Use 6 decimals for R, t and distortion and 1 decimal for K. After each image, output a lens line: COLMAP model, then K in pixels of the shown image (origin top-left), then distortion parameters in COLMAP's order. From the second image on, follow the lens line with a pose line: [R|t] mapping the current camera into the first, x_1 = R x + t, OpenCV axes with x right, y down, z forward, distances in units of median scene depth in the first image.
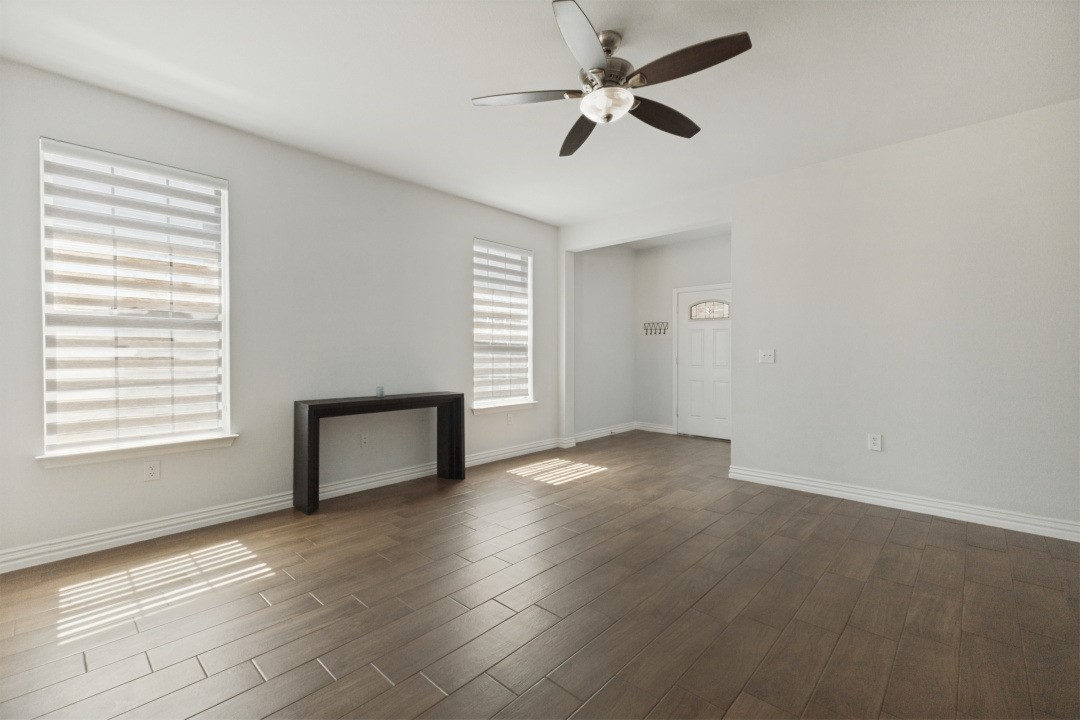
lens RADIAL K [[481.7, 0, 554.2], [0, 481.7, 346.2], [0, 0, 1]] dist [0.087526, -0.000118]
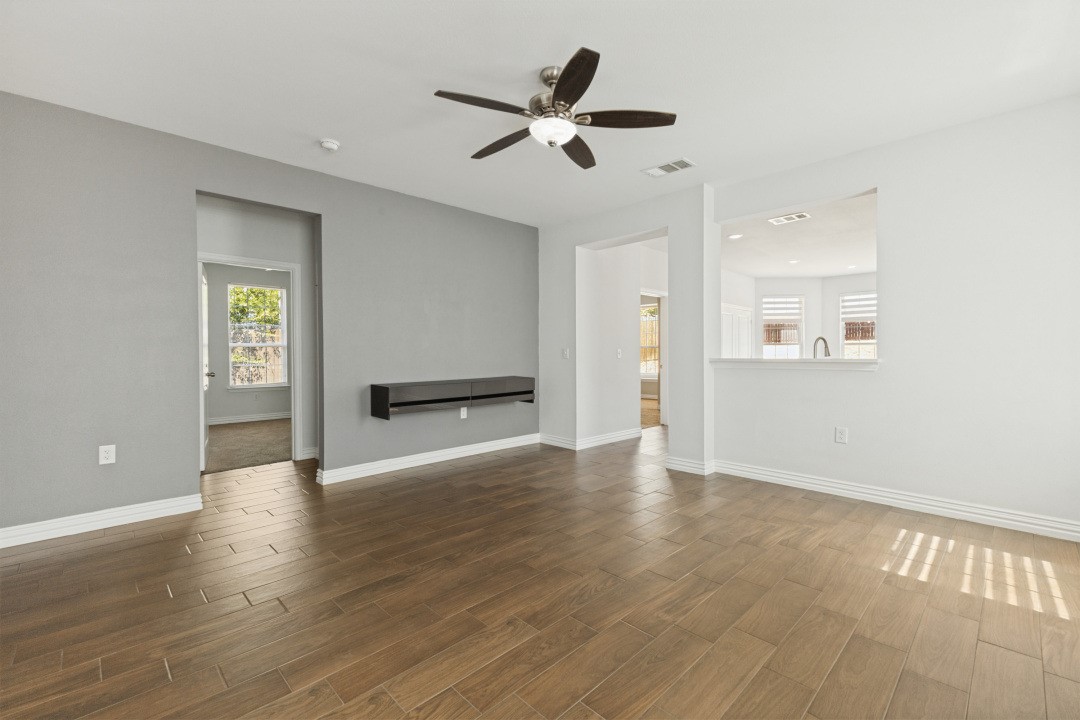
lens RADIAL K [[468.1, 0, 539.7], [0, 468.1, 357.3], [0, 0, 1]] dist [0.012143, -0.000865]
pose [[-0.998079, 0.002188, 0.061910, 0.046776], [0.002063, 0.999996, -0.002075, 0.019767], [-0.061914, -0.001943, -0.998080, 1.374151]]
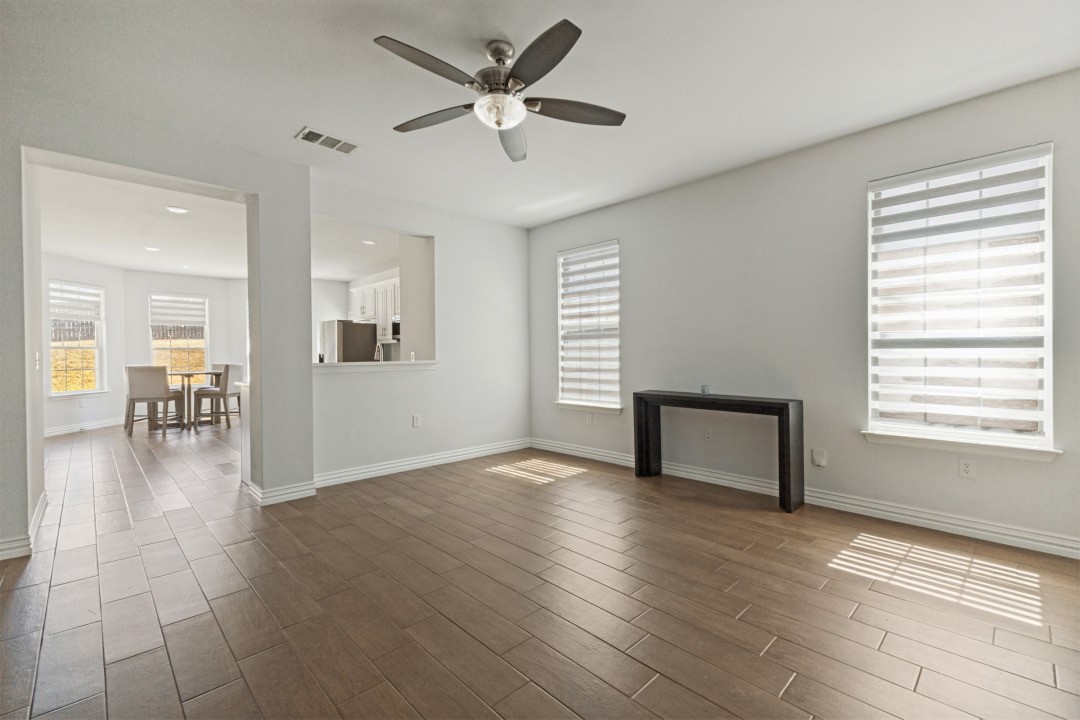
lens RADIAL K [[468.1, 0, 539.7], [0, 468.1, 357.3], [0, 0, 1]] dist [0.012143, -0.000865]
pose [[-0.054601, 0.005741, -0.998492, 0.698788], [0.021368, 0.999761, 0.004580, 0.012481], [0.998280, -0.021086, -0.054710, 0.762005]]
